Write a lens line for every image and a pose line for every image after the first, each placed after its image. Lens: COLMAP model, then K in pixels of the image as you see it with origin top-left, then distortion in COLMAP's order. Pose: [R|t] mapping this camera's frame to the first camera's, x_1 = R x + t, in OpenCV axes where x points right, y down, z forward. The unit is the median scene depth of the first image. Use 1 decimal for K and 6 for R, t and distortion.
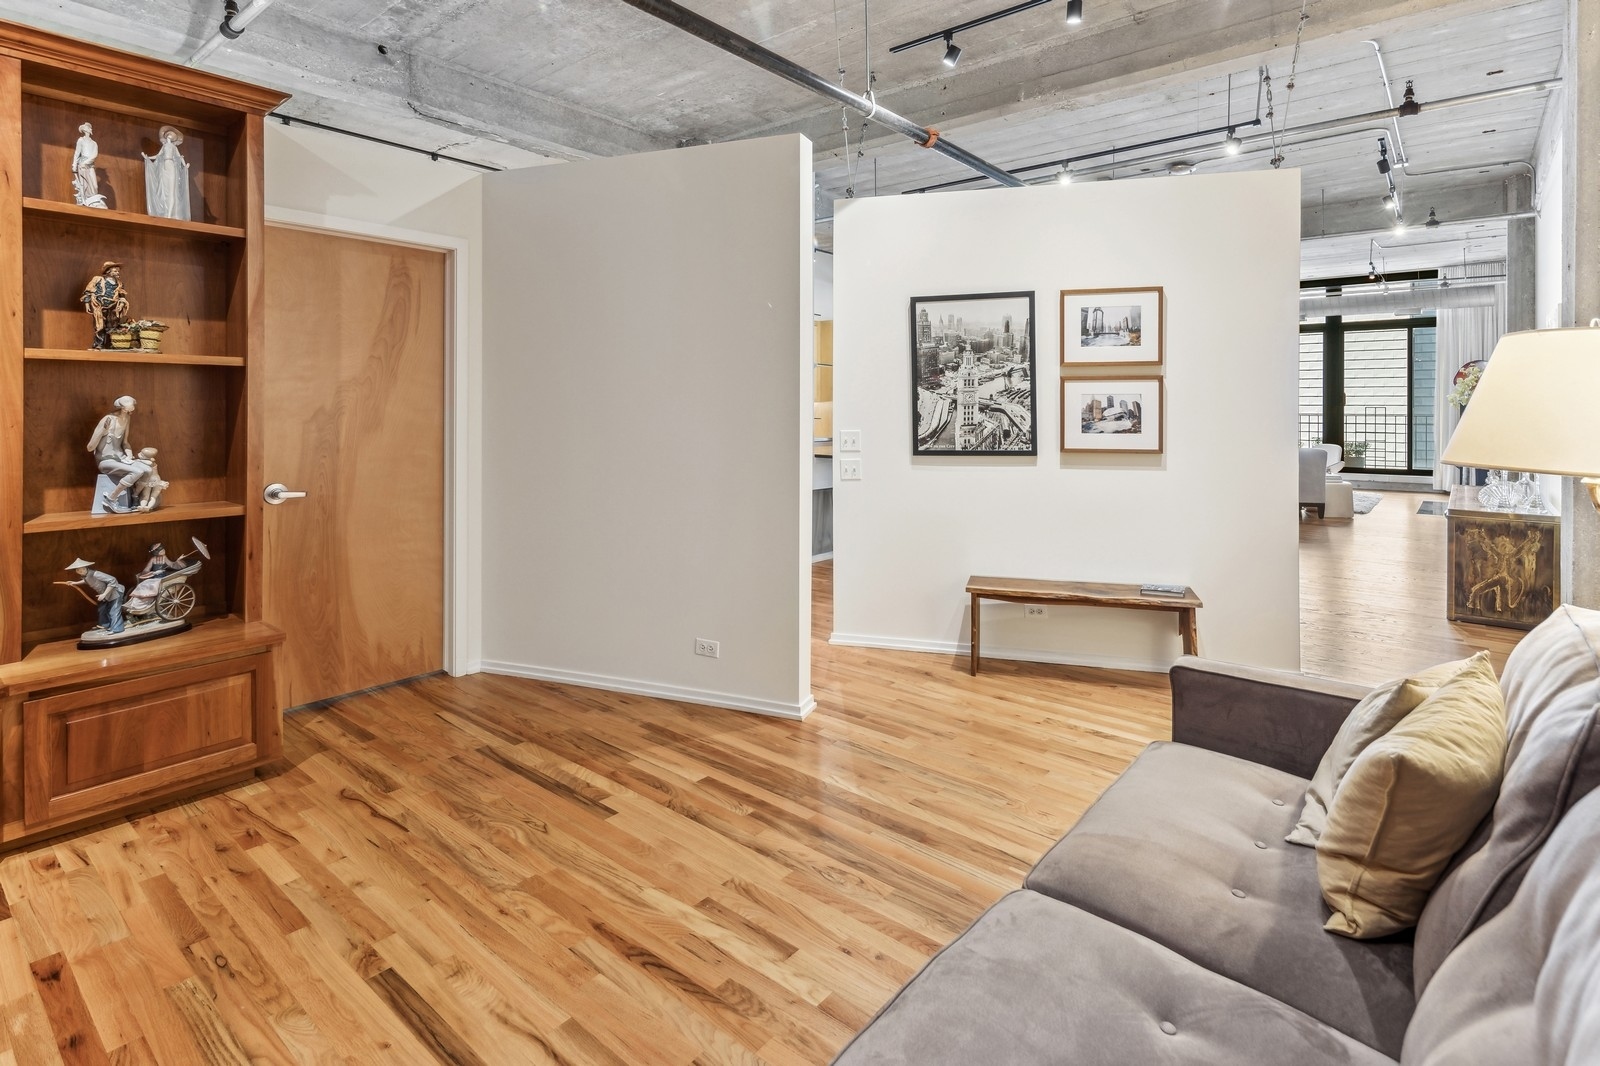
lens RADIAL K [[802.2, 0, 844.7], [0, 802.2, 408.9], [0, 0, 1]] dist [-0.001460, -0.000606]
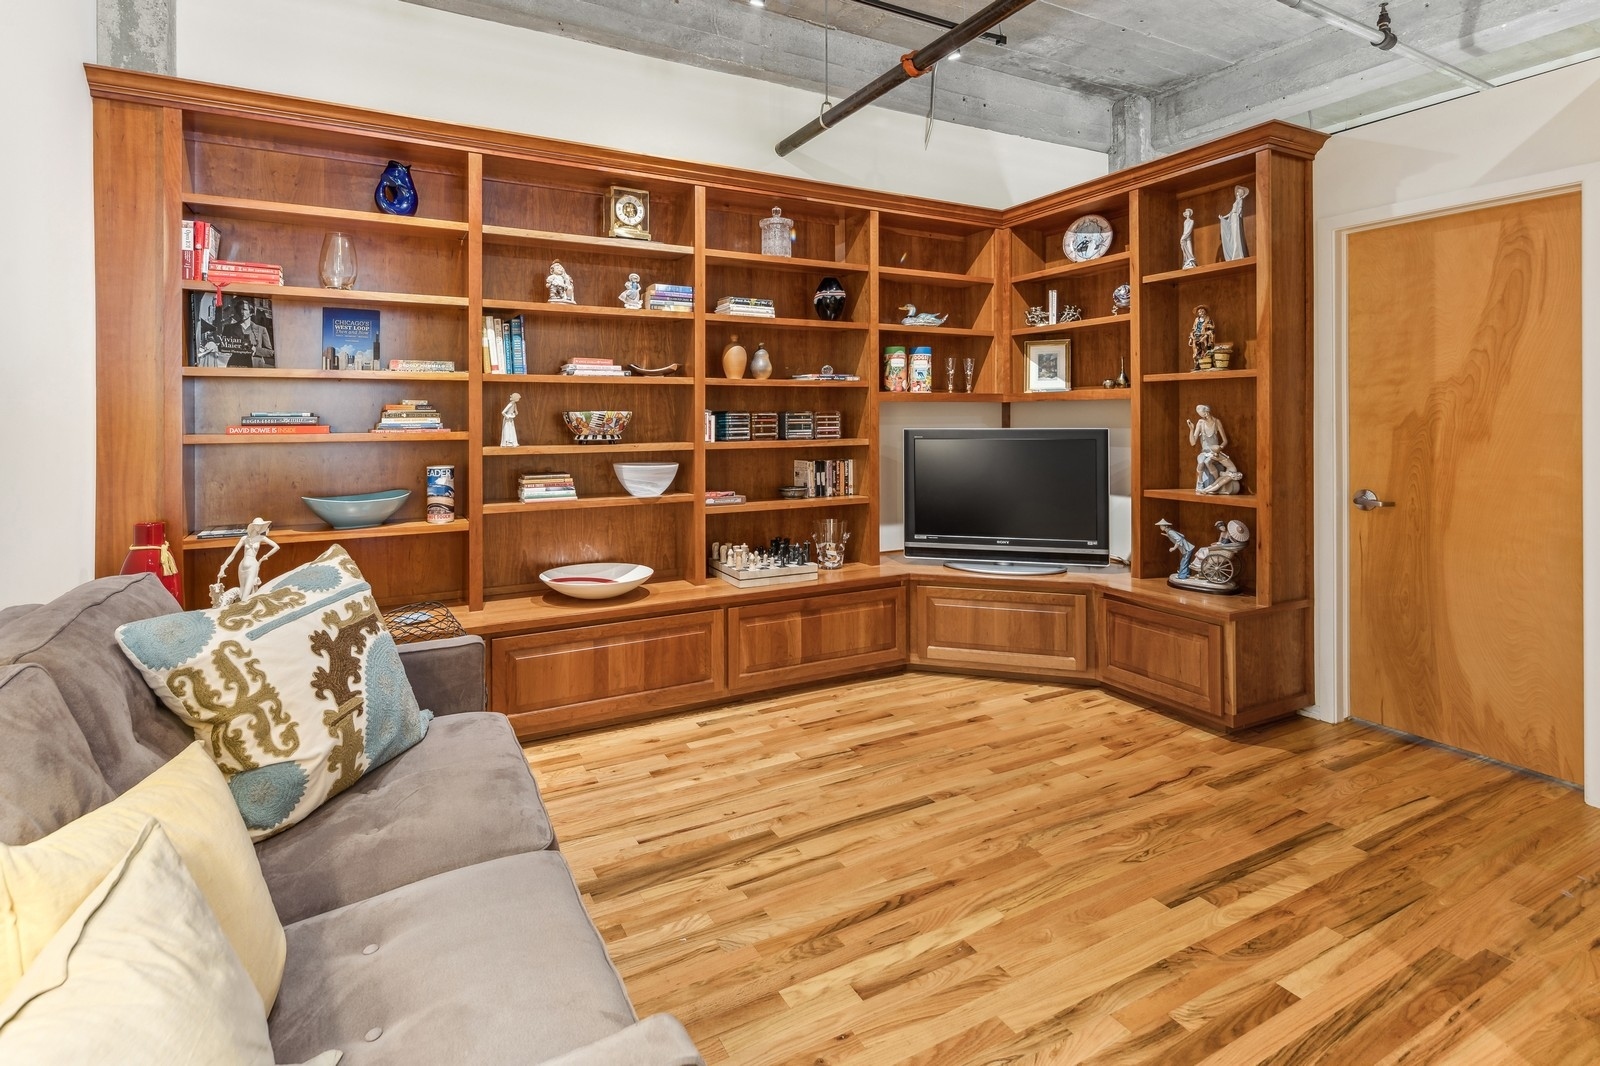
lens RADIAL K [[784.9, 0, 796.8], [0, 784.9, 409.2], [0, 0, 1]] dist [0.000376, 0.000372]
pose [[-0.395159, -0.009772, -0.918561, 0.577767], [-0.000053, 0.999944, -0.010615, 0.005411], [0.918613, -0.004146, -0.395137, 0.924733]]
